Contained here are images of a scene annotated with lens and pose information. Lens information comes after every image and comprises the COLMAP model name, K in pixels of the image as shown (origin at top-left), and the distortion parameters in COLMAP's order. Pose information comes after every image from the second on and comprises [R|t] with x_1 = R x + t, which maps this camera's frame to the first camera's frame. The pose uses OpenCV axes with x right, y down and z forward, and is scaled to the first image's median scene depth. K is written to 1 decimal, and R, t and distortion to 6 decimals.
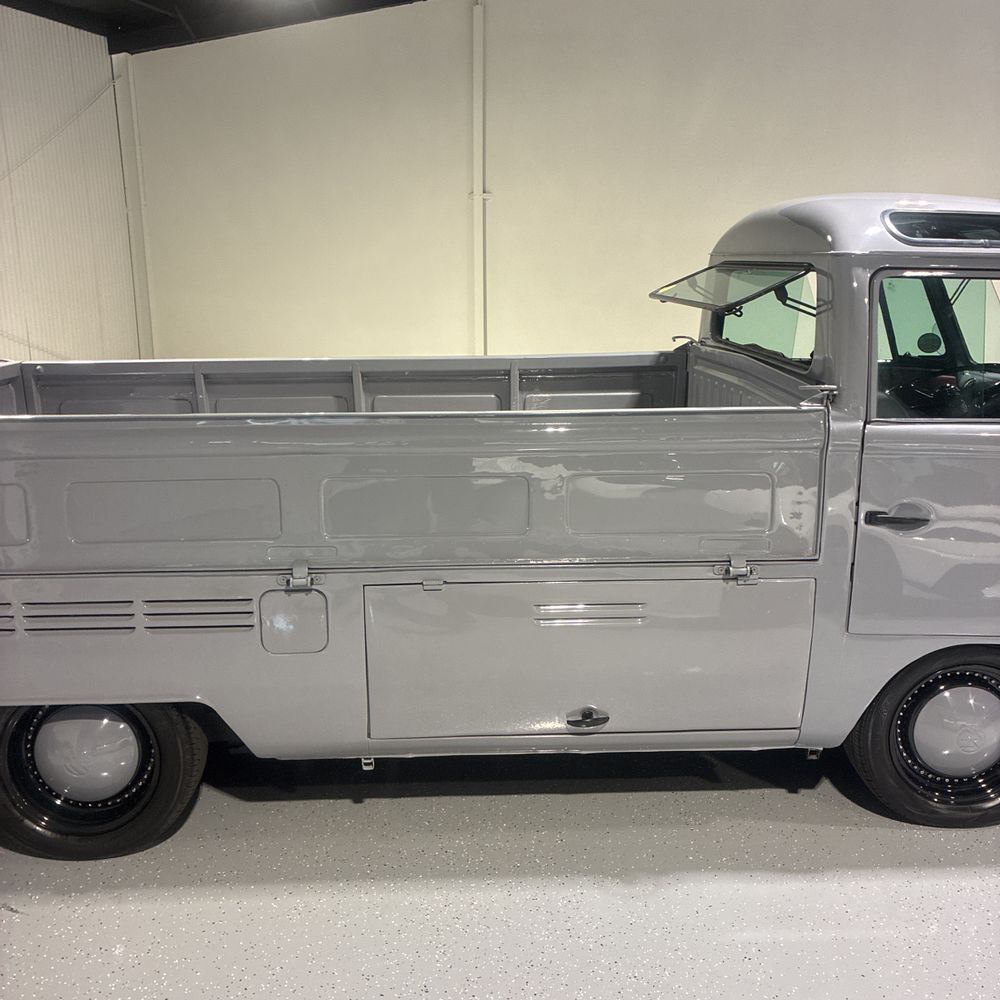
lens RADIAL K [[1003.8, 0, 500.0], [0, 1003.8, 500.0], [0, 0, 1]] dist [0.030820, -0.019346]
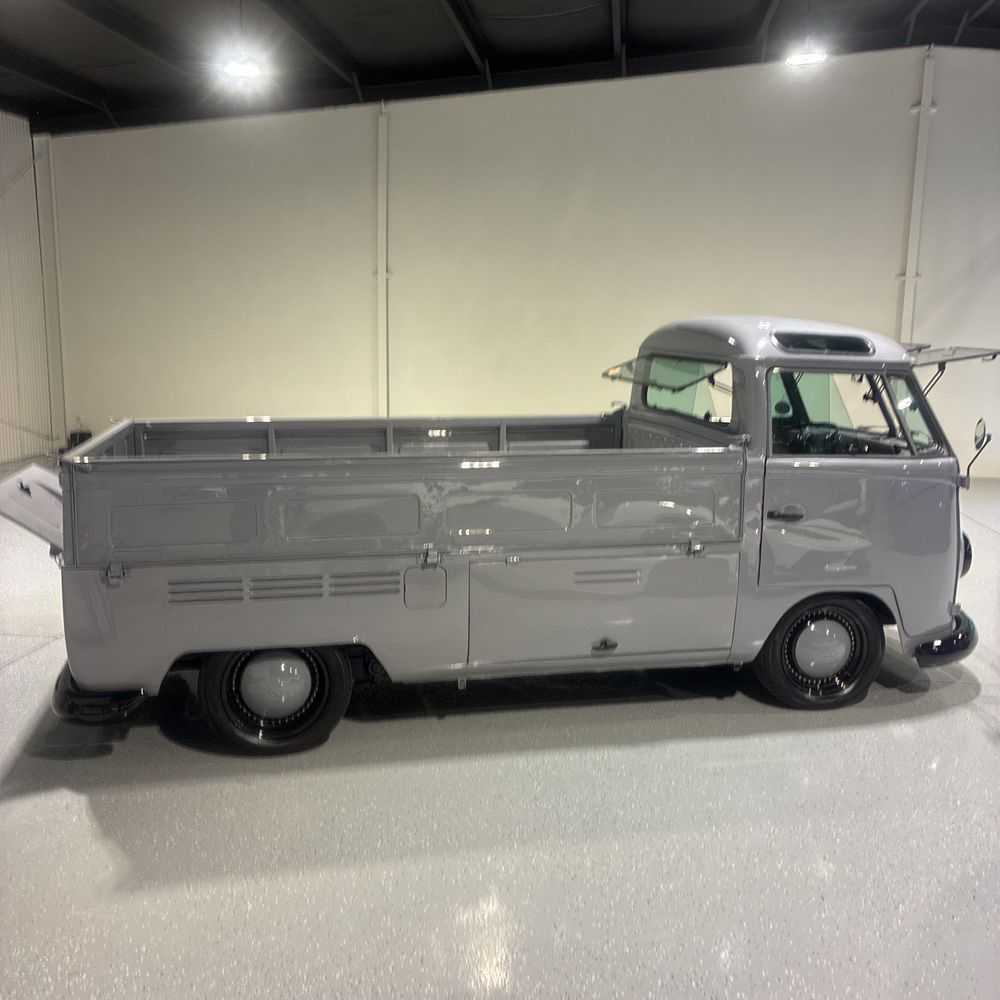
lens RADIAL K [[1015.5, 0, 502.9], [0, 1015.5, 502.2], [0, 0, 1]] dist [0.018158, 0.012734]
pose [[0.983989, -0.013620, 0.177708, -0.336940], [0.023192, 0.998383, -0.051899, 0.068001], [-0.176714, 0.055190, 0.982714, -0.529725]]
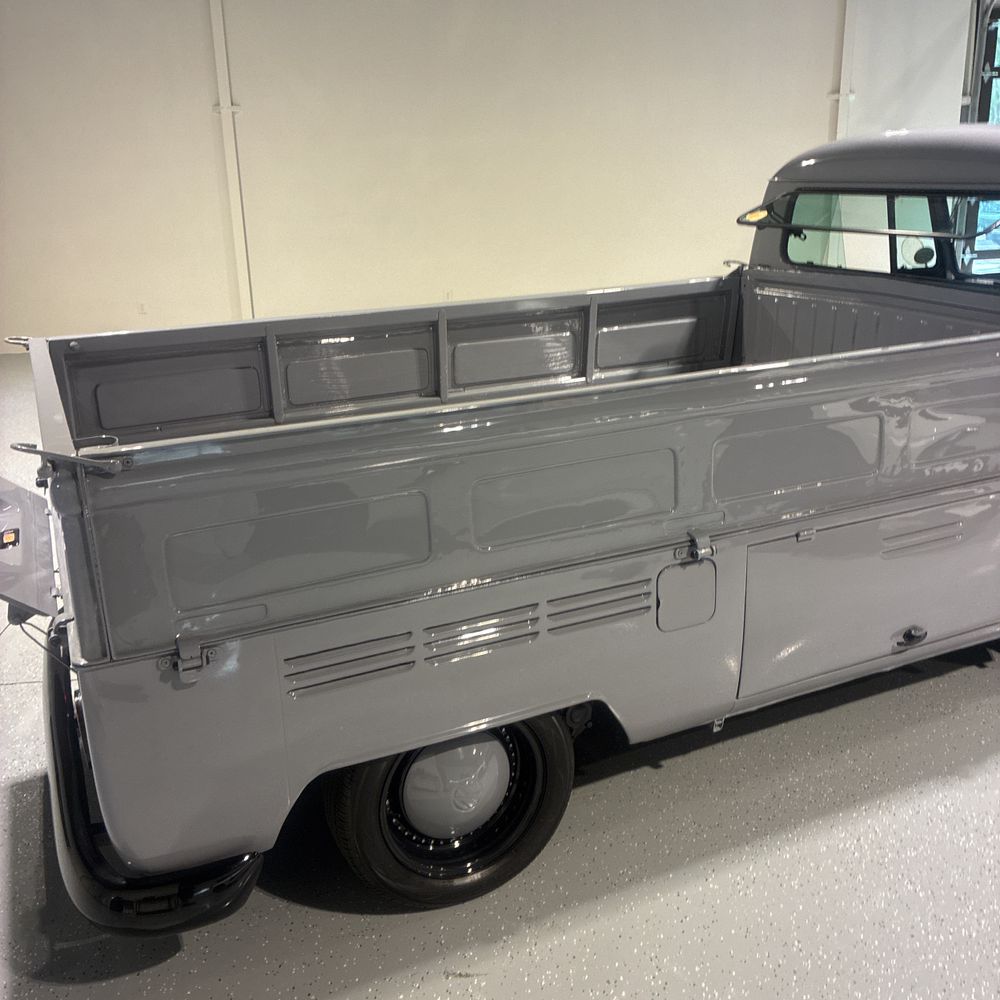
lens RADIAL K [[1003.8, 0, 500.0], [0, 1003.8, 500.0], [0, 0, 1]] dist [0.030820, -0.019346]
pose [[0.916680, -0.140774, 0.374006, -0.653664], [0.109779, 0.988601, 0.103040, -0.077349], [-0.384248, -0.053397, 0.921685, 0.189223]]
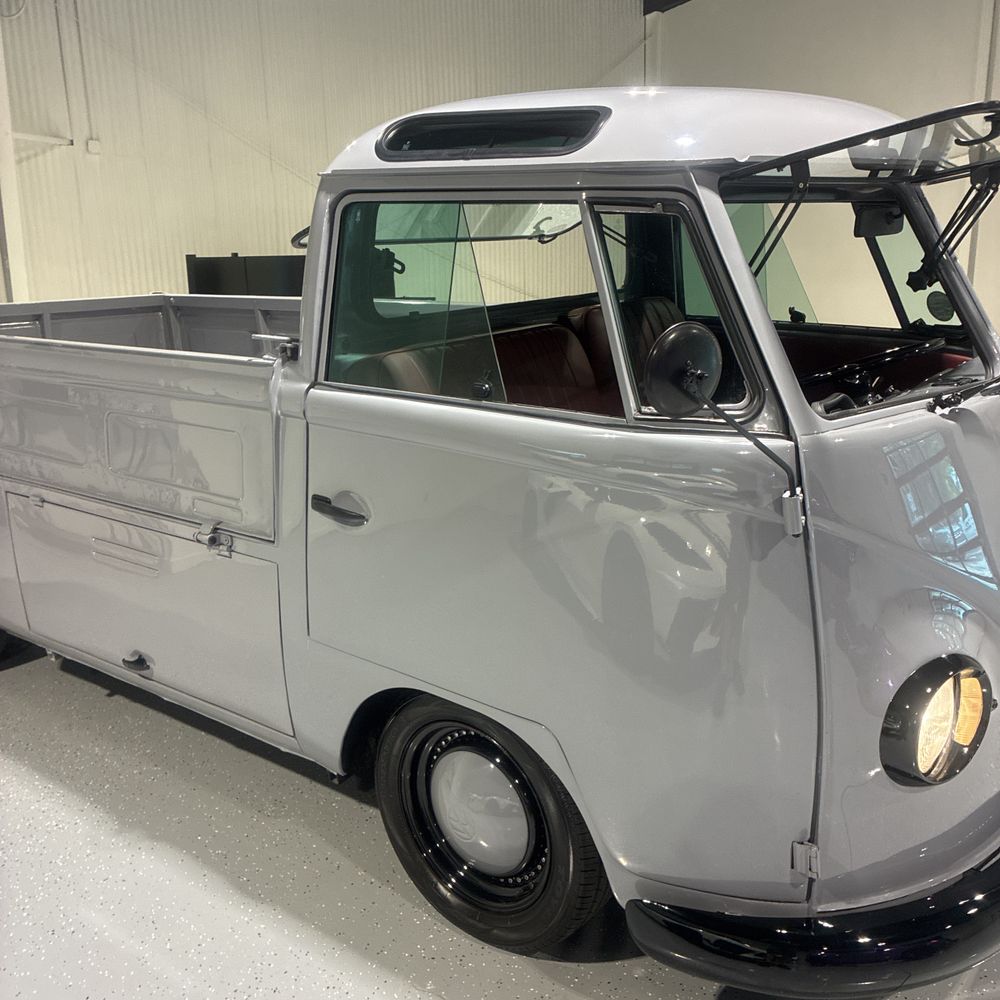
lens RADIAL K [[1007.7, 0, 513.5], [0, 1007.7, 496.9], [0, 0, 1]] dist [0.016499, -0.000738]
pose [[0.780705, 0.152863, -0.605914, 0.906329], [-0.130322, 0.988127, 0.081373, -0.067703], [0.611159, 0.015436, 0.791357, 0.420419]]
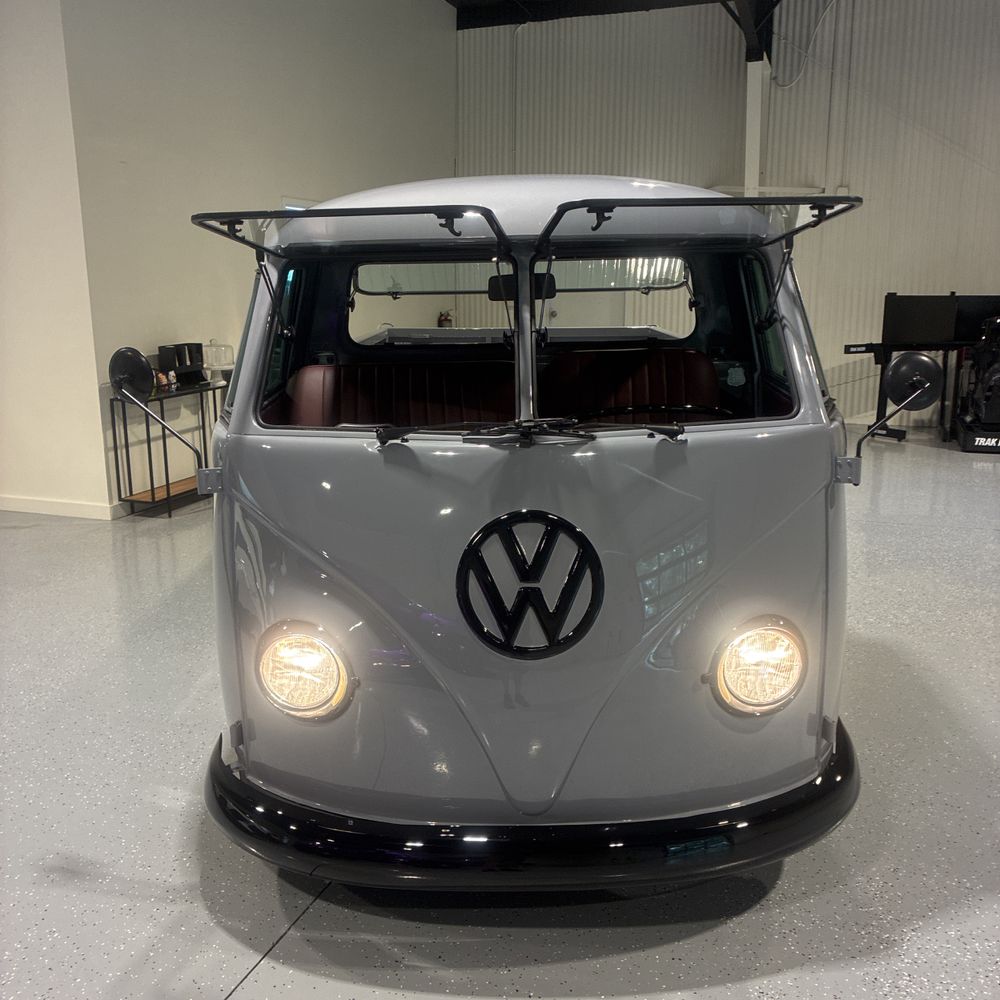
lens RADIAL K [[1007.7, 0, 513.5], [0, 1007.7, 496.9], [0, 0, 1]] dist [0.016499, -0.000738]
pose [[-0.047007, 0.218281, -0.974753, 1.499533], [-0.215711, 0.950588, 0.223272, -0.280596], [0.975325, 0.220761, 0.002402, 1.304083]]
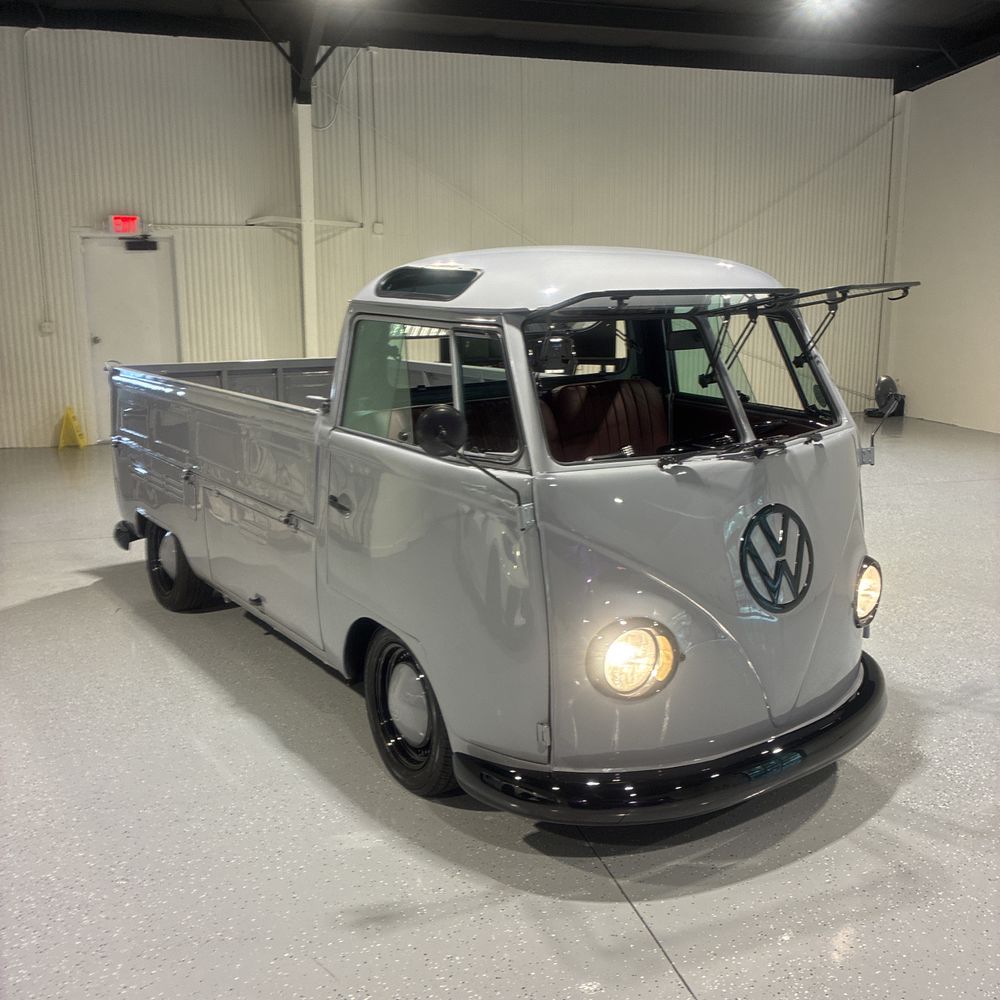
lens RADIAL K [[1007.7, 0, 513.5], [0, 1007.7, 496.9], [0, 0, 1]] dist [0.016499, -0.000738]
pose [[0.558629, 0.174565, -0.810840, 1.450199], [-0.189622, 0.978589, 0.080039, -0.126427], [0.807451, 0.109042, 0.579770, 0.391222]]
